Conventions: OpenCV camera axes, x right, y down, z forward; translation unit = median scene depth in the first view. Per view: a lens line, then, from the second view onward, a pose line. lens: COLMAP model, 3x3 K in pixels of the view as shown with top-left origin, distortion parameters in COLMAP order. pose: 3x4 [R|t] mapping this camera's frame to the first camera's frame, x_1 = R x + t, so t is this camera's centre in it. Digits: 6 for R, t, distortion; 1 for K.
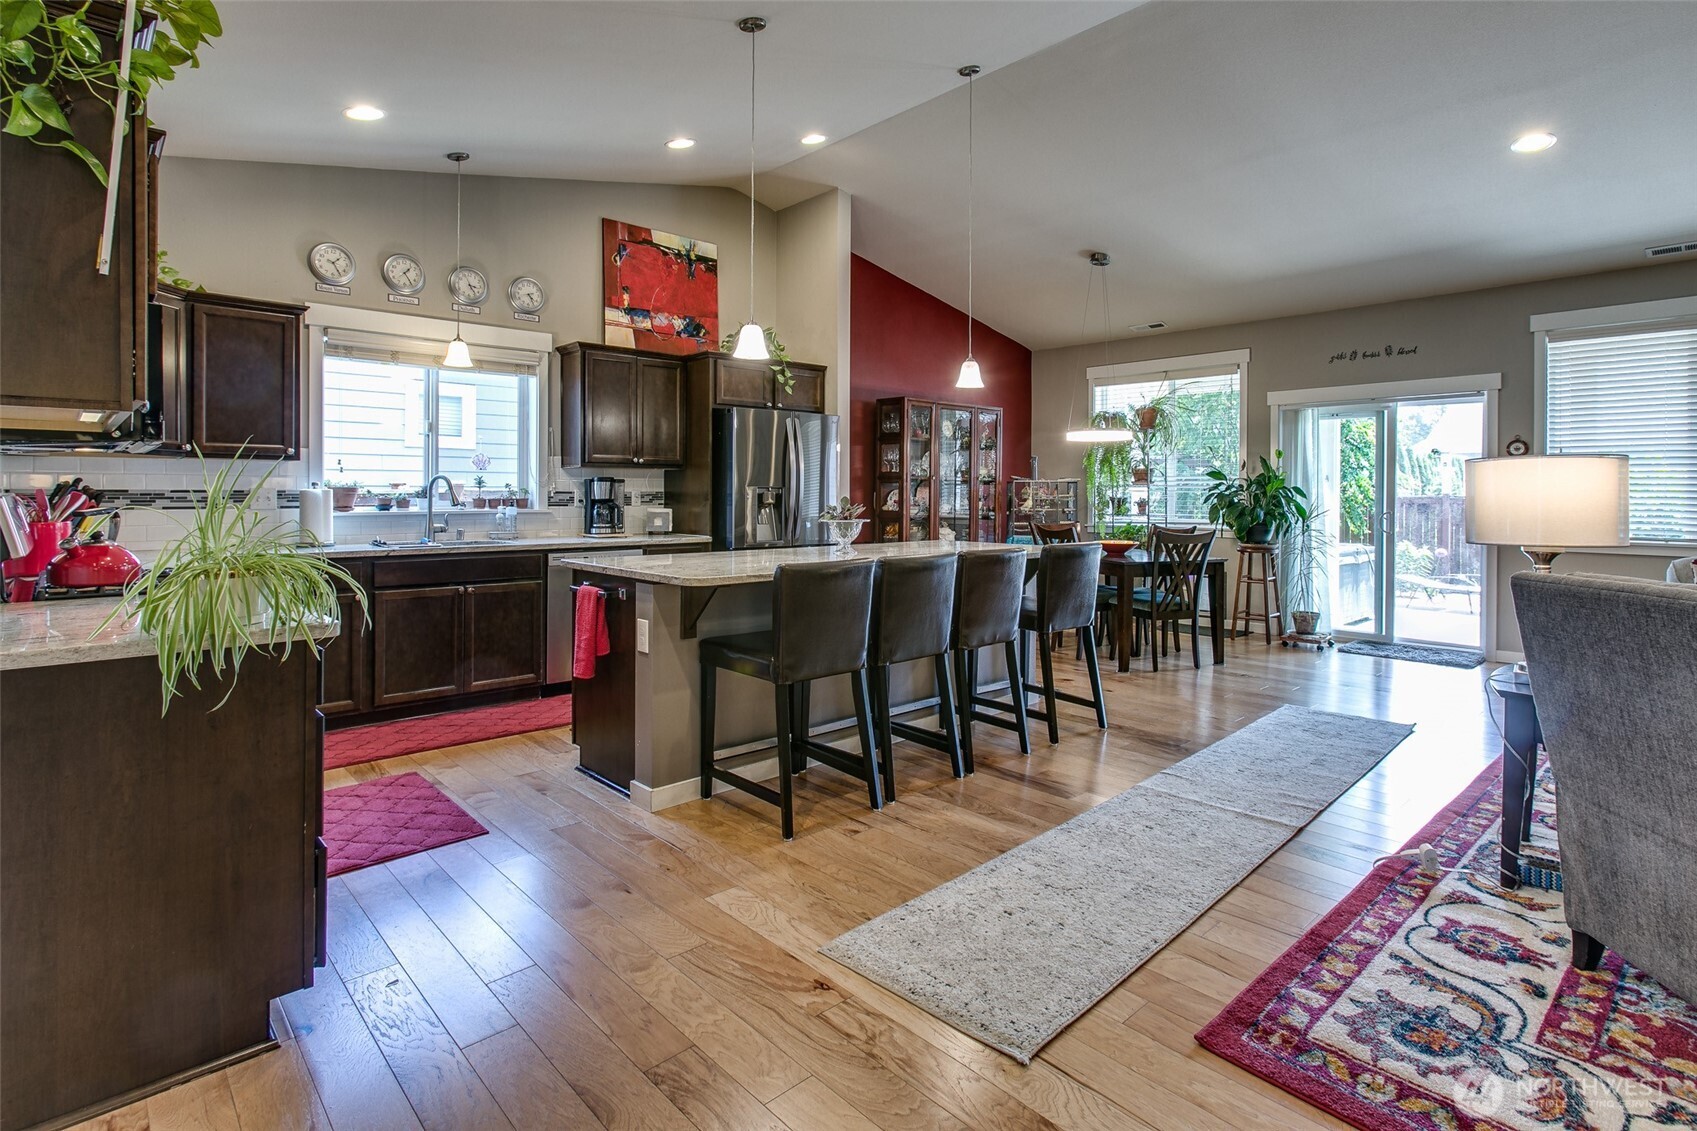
lens RADIAL K [[846.8, 0, 888.5], [0, 846.8, 491.6], [0, 0, 1]] dist [-0.007741, 0.001962]
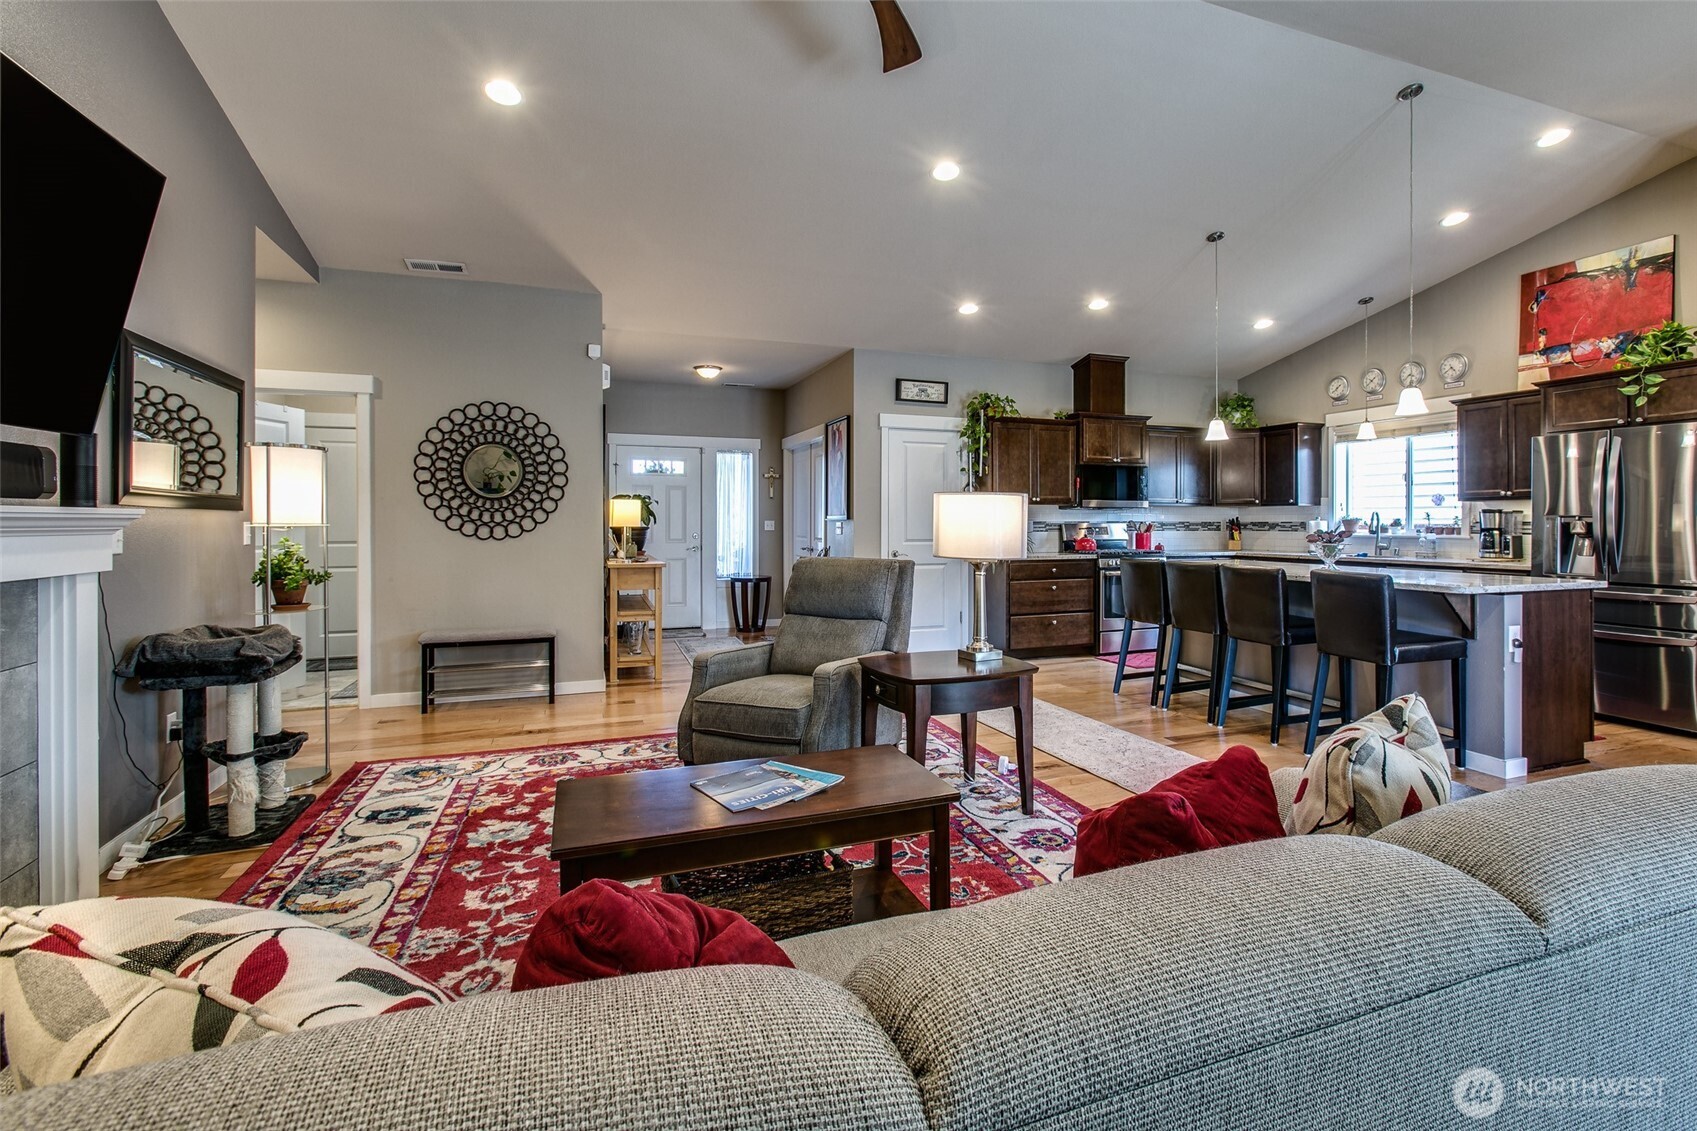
lens RADIAL K [[815.4, 0, 883.1], [0, 815.4, 530.1], [0, 0, 1]] dist [-0.007937, 0.003044]
pose [[-0.388070, 0.004626, -0.921618, 0.965695], [0.000137, 0.999988, 0.004962, 0.005682], [0.921630, 0.001800, -0.388066, 0.638641]]
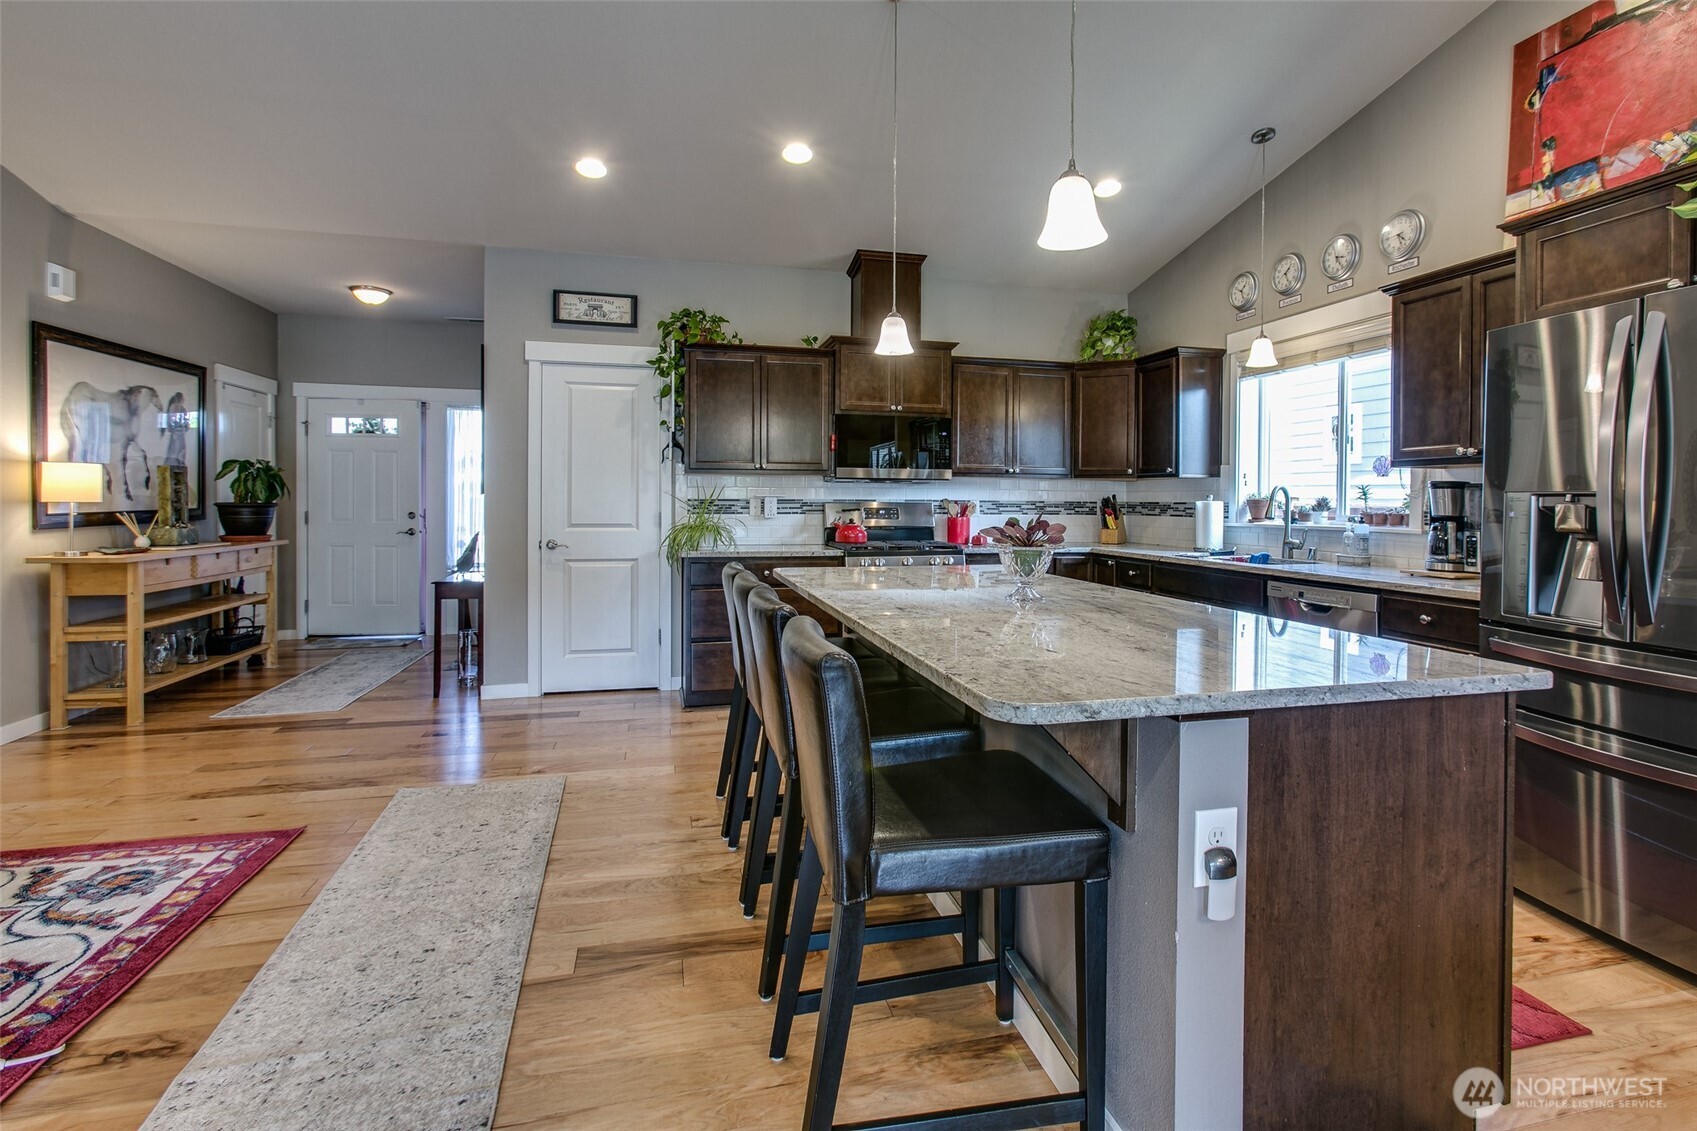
lens RADIAL K [[815.4, 0, 871.1], [0, 815.4, 516.9], [0, 0, 1]] dist [-0.007937, 0.003044]
pose [[-0.496578, 0.010604, -0.867927, 0.385520], [-0.007363, 0.999838, 0.016428, 0.002483], [0.867961, 0.014548, -0.496420, 0.890228]]
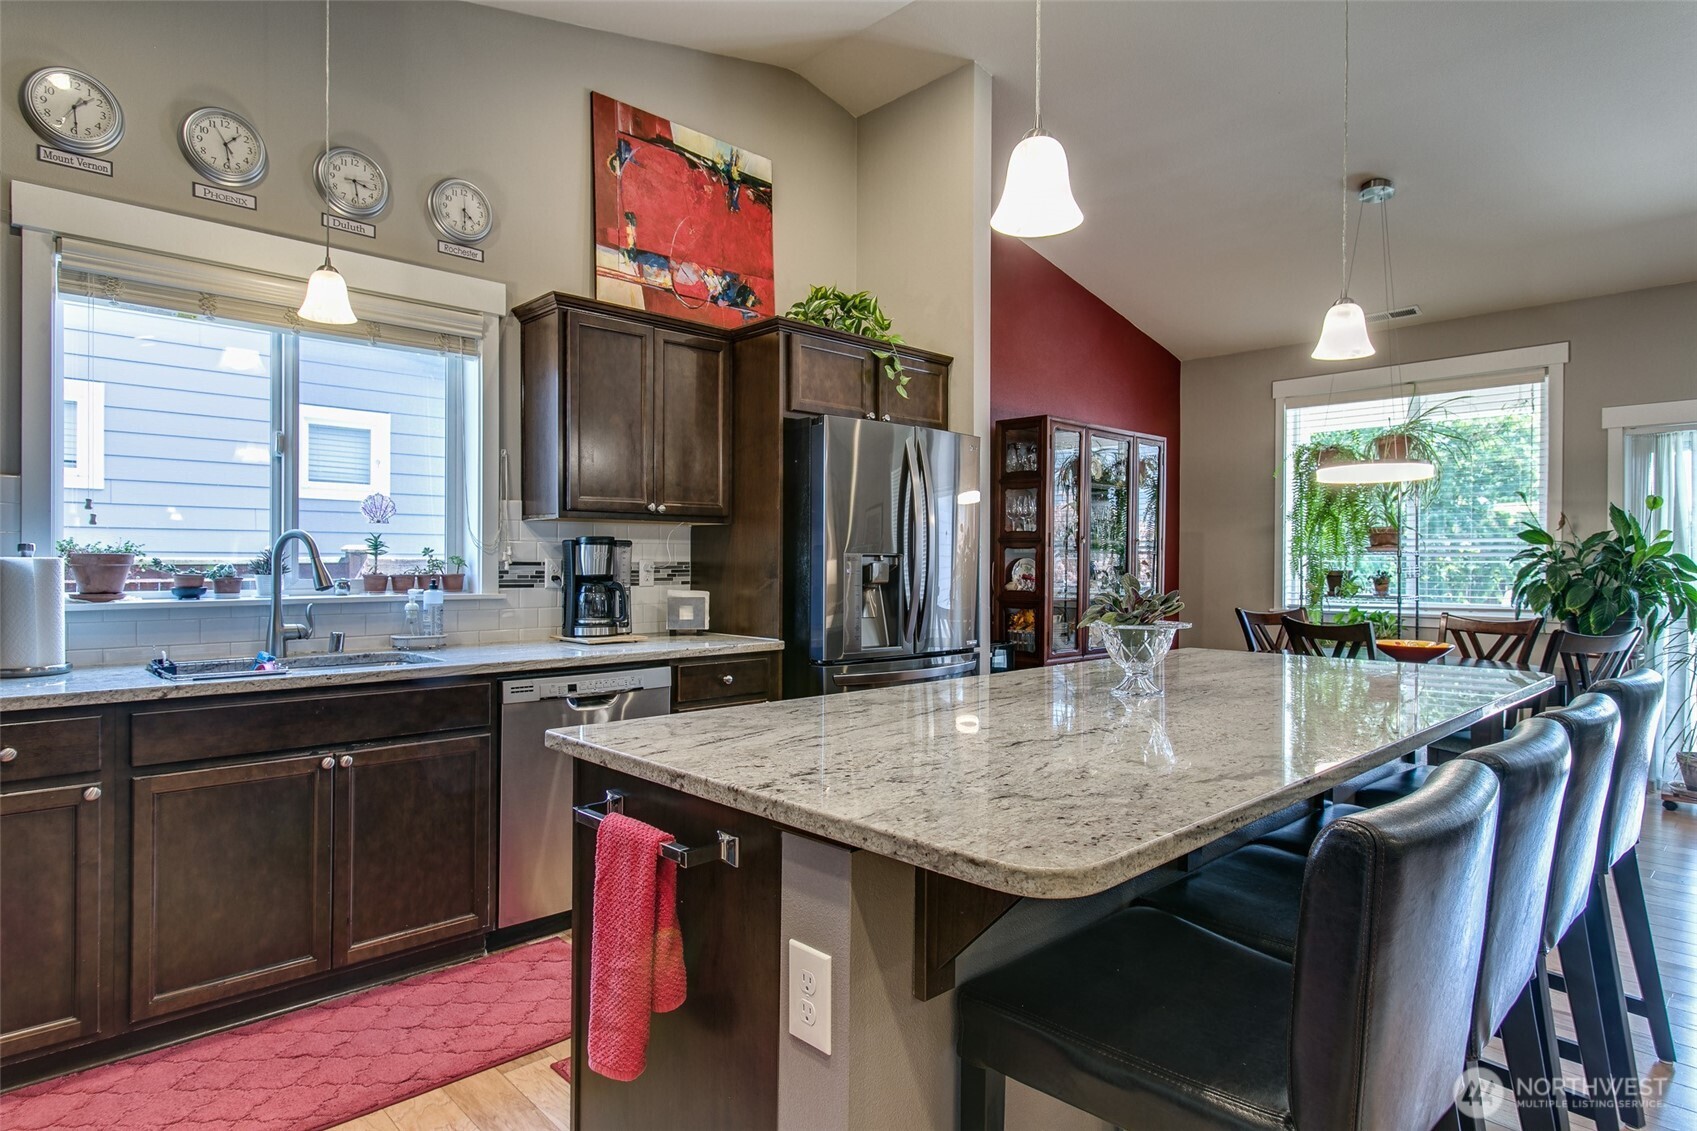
lens RADIAL K [[933.3, 0, 857.4], [0, 933.3, 558.6], [0, 0, 1]] dist [0.013688, -0.002376]
pose [[0.999996, 0.000358, -0.002924, -0.152577], [-0.000364, 0.999998, -0.002018, -0.001112], [0.002923, 0.002019, 0.999994, 0.355165]]
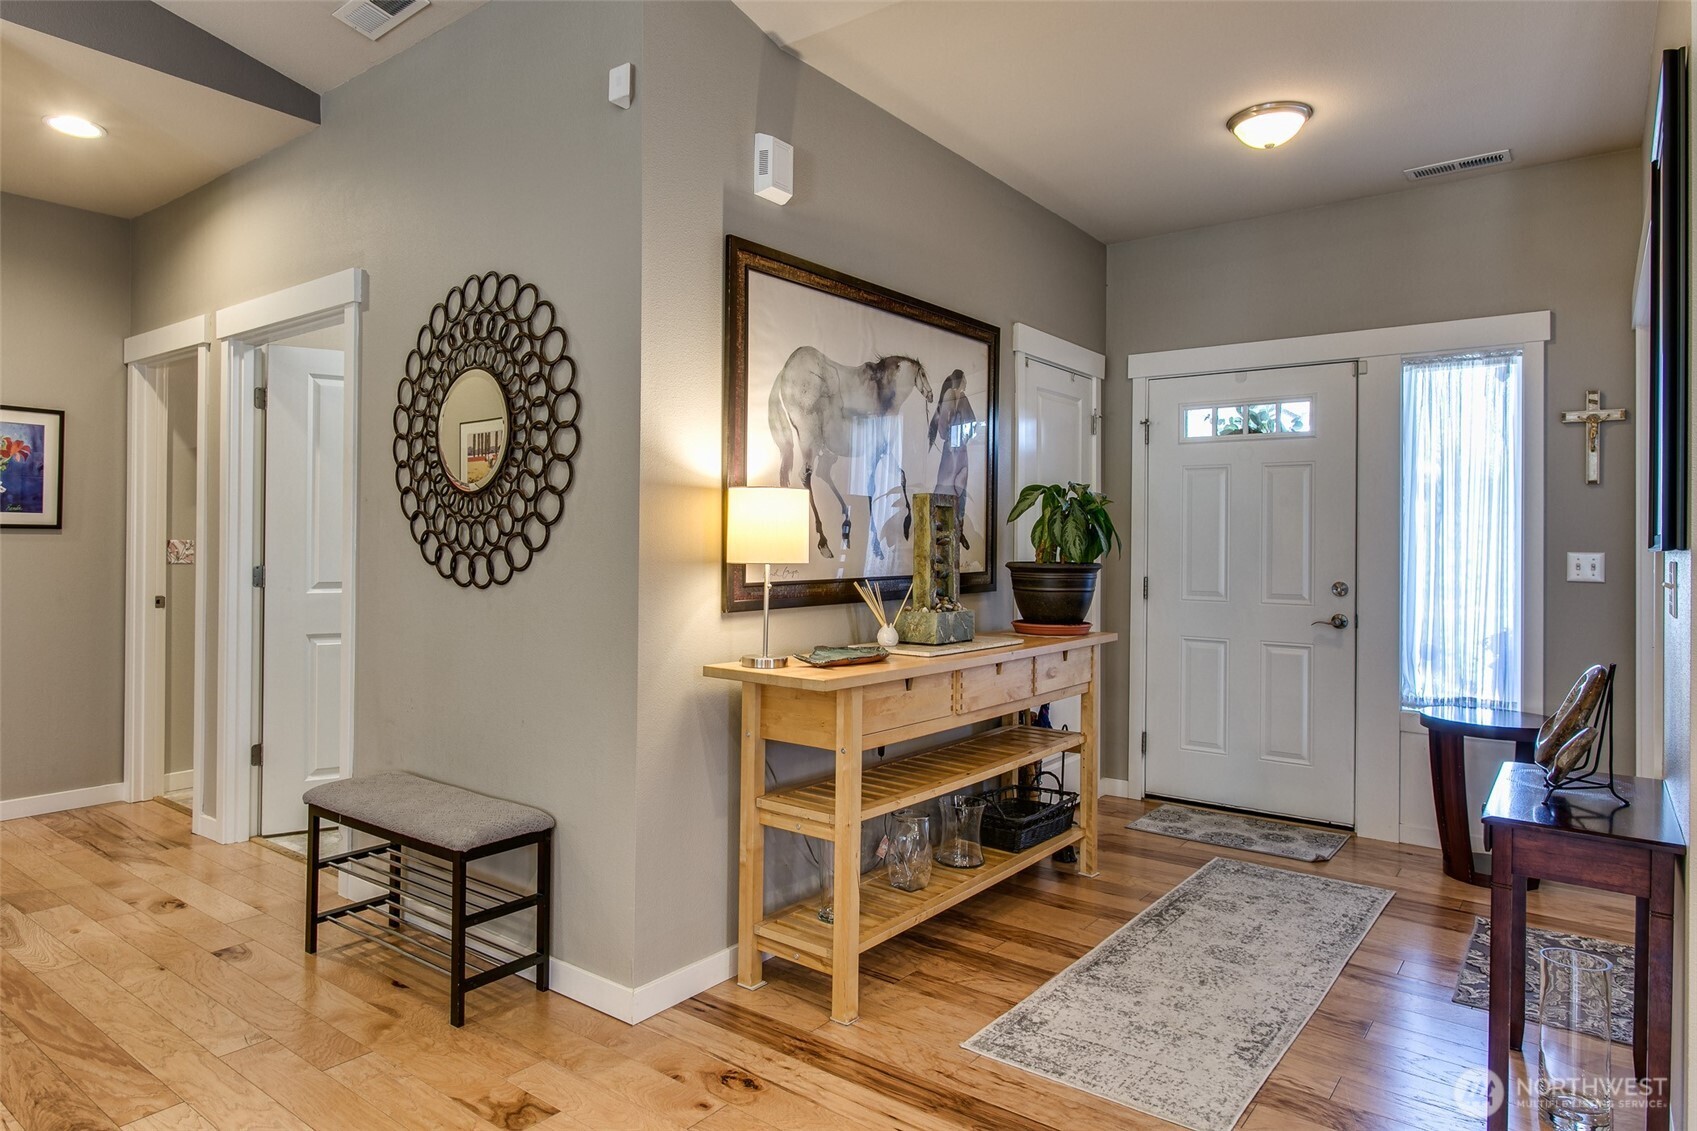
lens RADIAL K [[1018.6, 0, 822.6], [0, 1018.6, 520.7], [0, 0, 1]] dist [-0.017120, 0.000472]
pose [[-0.989870, -0.017515, -0.140894, 0.153145], [-0.014102, 0.999583, -0.025187, -0.001906], [0.141276, -0.022945, -0.989704, 0.388750]]
